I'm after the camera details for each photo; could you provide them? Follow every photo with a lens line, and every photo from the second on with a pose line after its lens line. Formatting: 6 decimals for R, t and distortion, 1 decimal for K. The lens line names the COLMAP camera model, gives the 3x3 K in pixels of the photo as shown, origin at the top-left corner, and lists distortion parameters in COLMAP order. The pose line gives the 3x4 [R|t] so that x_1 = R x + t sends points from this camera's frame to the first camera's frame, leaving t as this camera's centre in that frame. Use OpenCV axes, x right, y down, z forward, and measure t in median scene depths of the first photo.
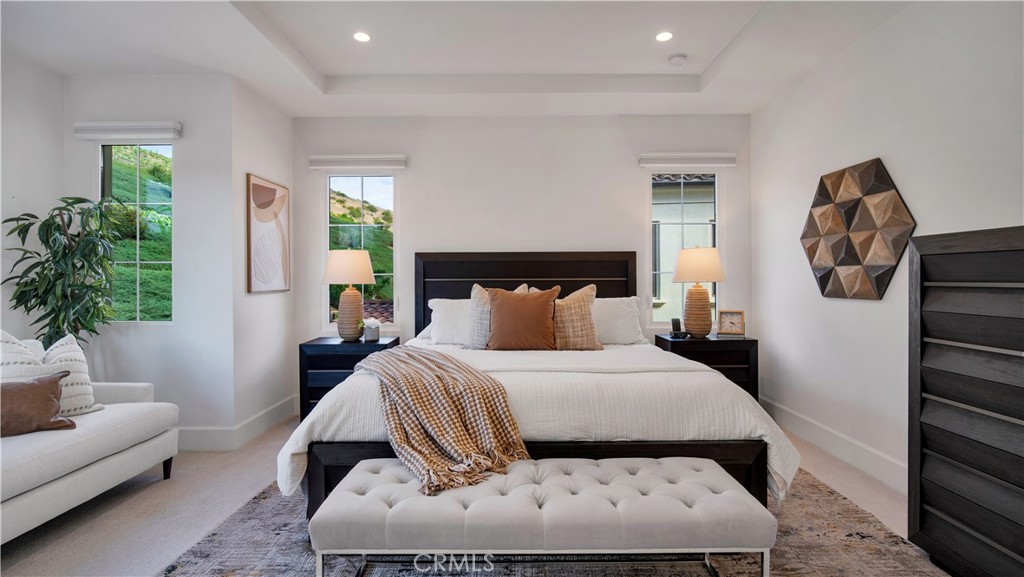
lens RADIAL K [[465.4, 0, 510.5], [0, 465.4, 280.6], [0, 0, 1]] dist [-0.014252, -0.000152]
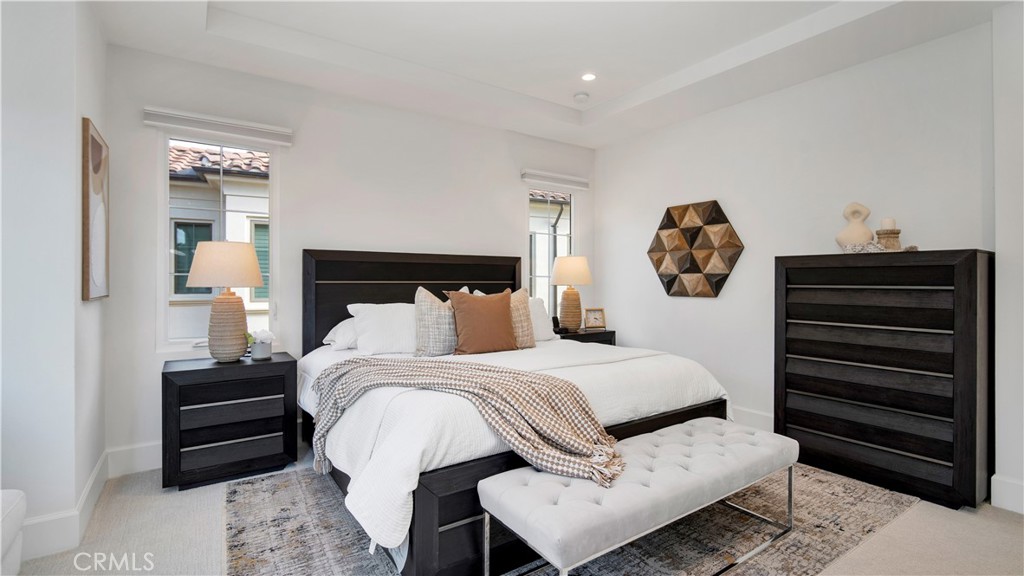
lens RADIAL K [[465.4, 0, 512.2], [0, 465.4, 287.9], [0, 0, 1]] dist [-0.014252, -0.000152]
pose [[0.820308, -0.002834, 0.571915, -0.497729], [-0.001916, 0.999968, 0.007703, 0.001706], [-0.571919, -0.007414, 0.820276, 0.139654]]
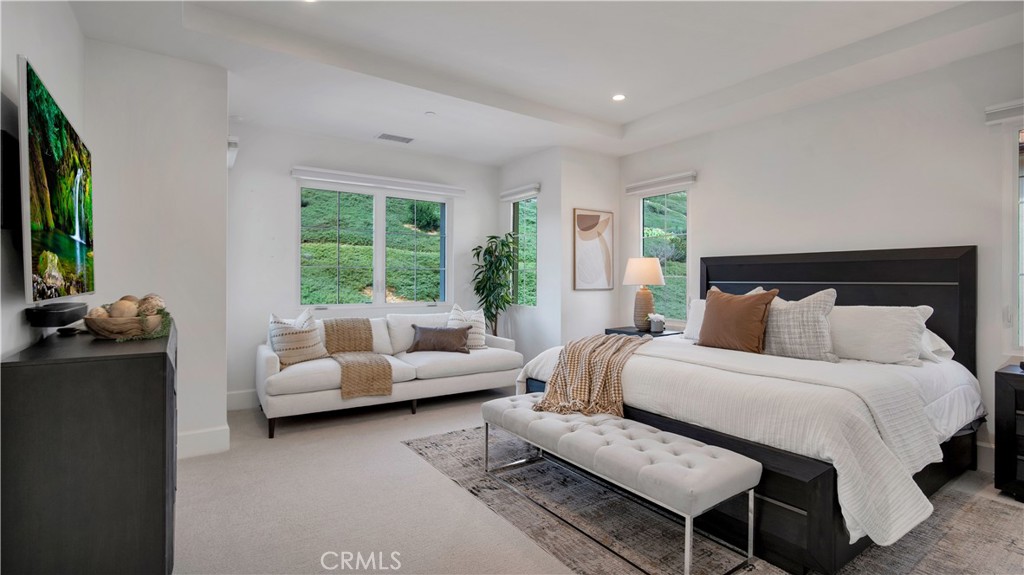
lens RADIAL K [[465.4, 0, 502.0], [0, 465.4, 284.1], [0, 0, 1]] dist [-0.014252, -0.000152]
pose [[0.559541, 0.012507, -0.828709, 0.591296], [-0.011590, 0.999906, 0.007265, 0.000099], [0.828722, 0.005540, 0.559633, -0.014140]]
